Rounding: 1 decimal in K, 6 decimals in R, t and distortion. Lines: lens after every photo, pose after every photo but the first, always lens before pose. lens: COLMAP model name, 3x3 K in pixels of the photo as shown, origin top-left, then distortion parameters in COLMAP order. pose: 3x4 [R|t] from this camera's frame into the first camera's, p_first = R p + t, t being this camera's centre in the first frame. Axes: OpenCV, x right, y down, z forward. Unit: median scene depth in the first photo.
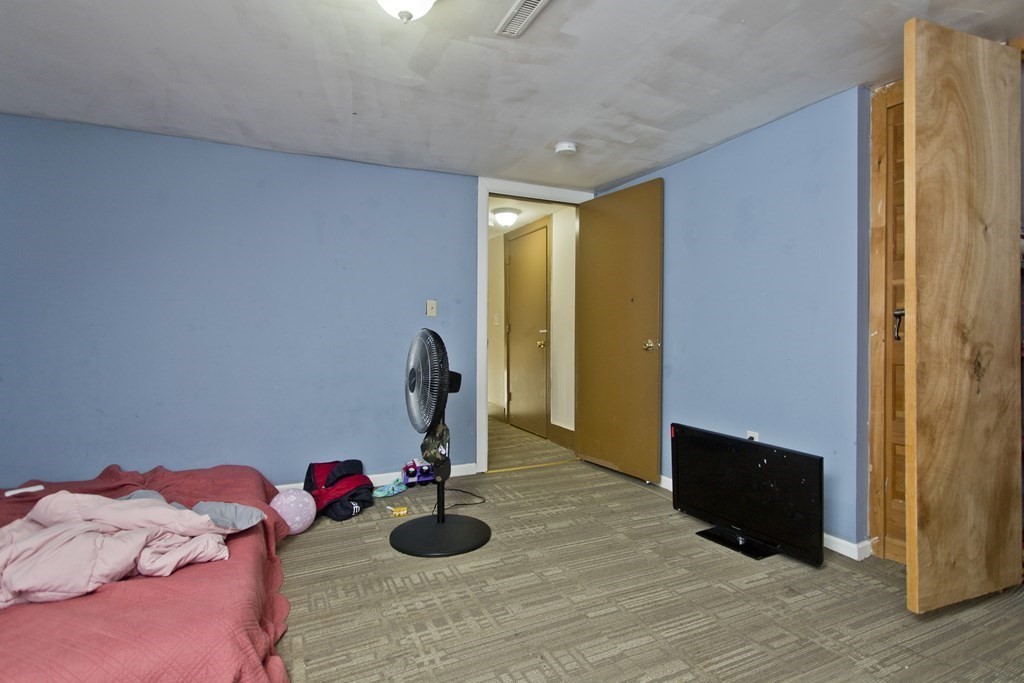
lens RADIAL K [[488.9, 0, 517.9], [0, 488.9, 339.3], [0, 0, 1]] dist [0.001563, 0.000518]
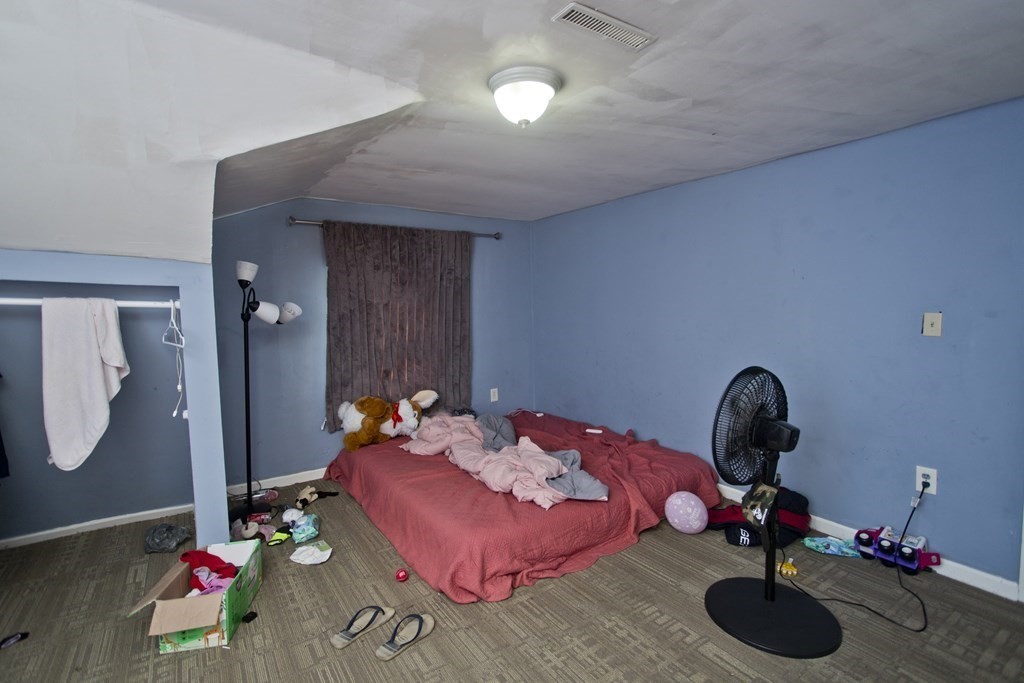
lens RADIAL K [[488.9, 0, 520.4], [0, 488.9, 343.1], [0, 0, 1]] dist [0.001563, 0.000518]
pose [[0.161653, 0.085687, -0.983121, 0.578223], [-0.002006, 0.996250, 0.086502, -0.137585], [0.986846, -0.012011, 0.161219, 0.469476]]
